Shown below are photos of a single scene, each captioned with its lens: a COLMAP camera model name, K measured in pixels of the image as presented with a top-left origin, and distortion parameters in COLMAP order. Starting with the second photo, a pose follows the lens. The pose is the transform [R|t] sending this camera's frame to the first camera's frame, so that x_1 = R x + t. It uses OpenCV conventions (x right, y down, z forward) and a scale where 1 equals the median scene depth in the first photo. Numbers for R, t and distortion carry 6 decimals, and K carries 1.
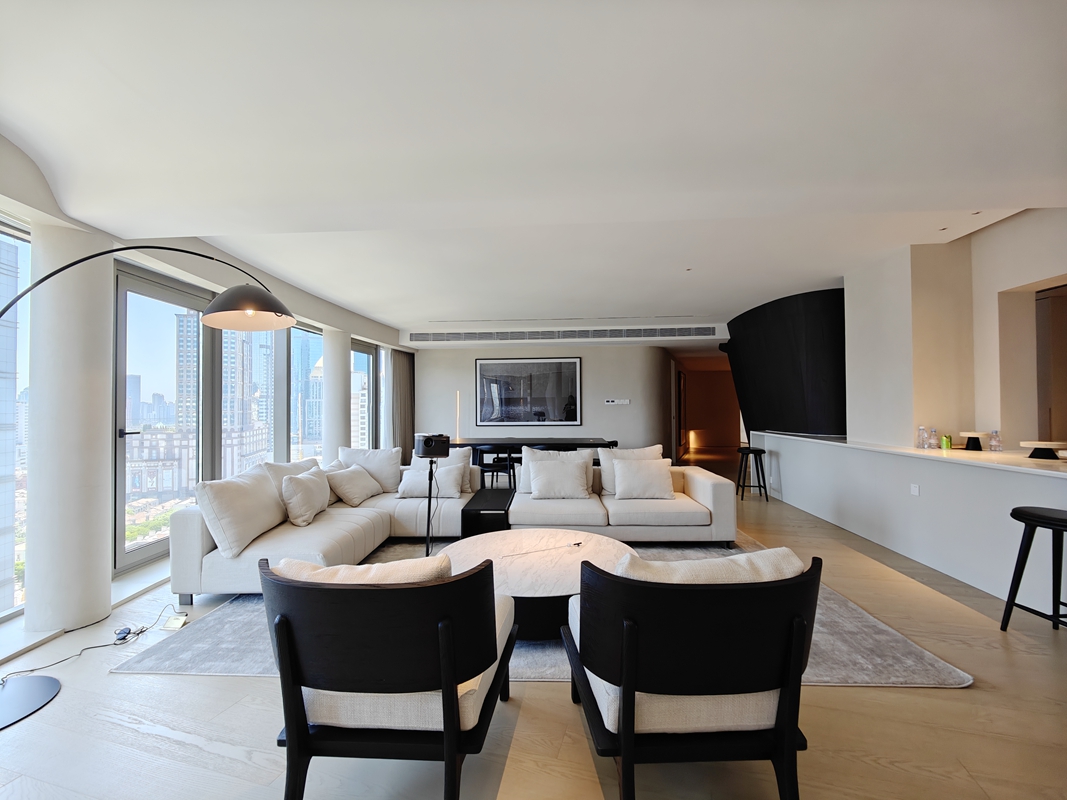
lens RADIAL K [[463.3, 0, 536.0], [0, 463.3, 400.3], [0, 0, 1]] dist [0.022180, -0.018964]
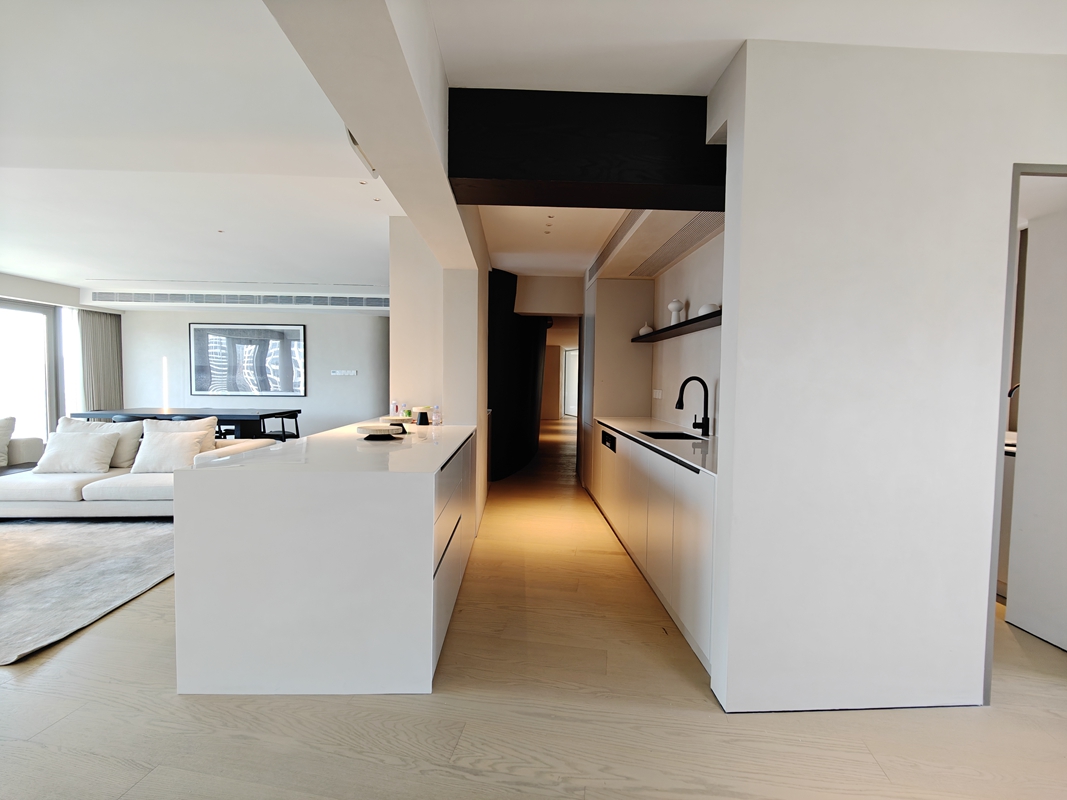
lens RADIAL K [[463.3, 0, 536.0], [0, 463.3, 400.3], [0, 0, 1]] dist [0.022180, -0.018964]
pose [[0.993534, 0.014668, 0.112585, 0.481973], [-0.021602, 0.997927, 0.060616, -0.006345], [-0.111463, -0.062657, 0.991791, -0.016105]]
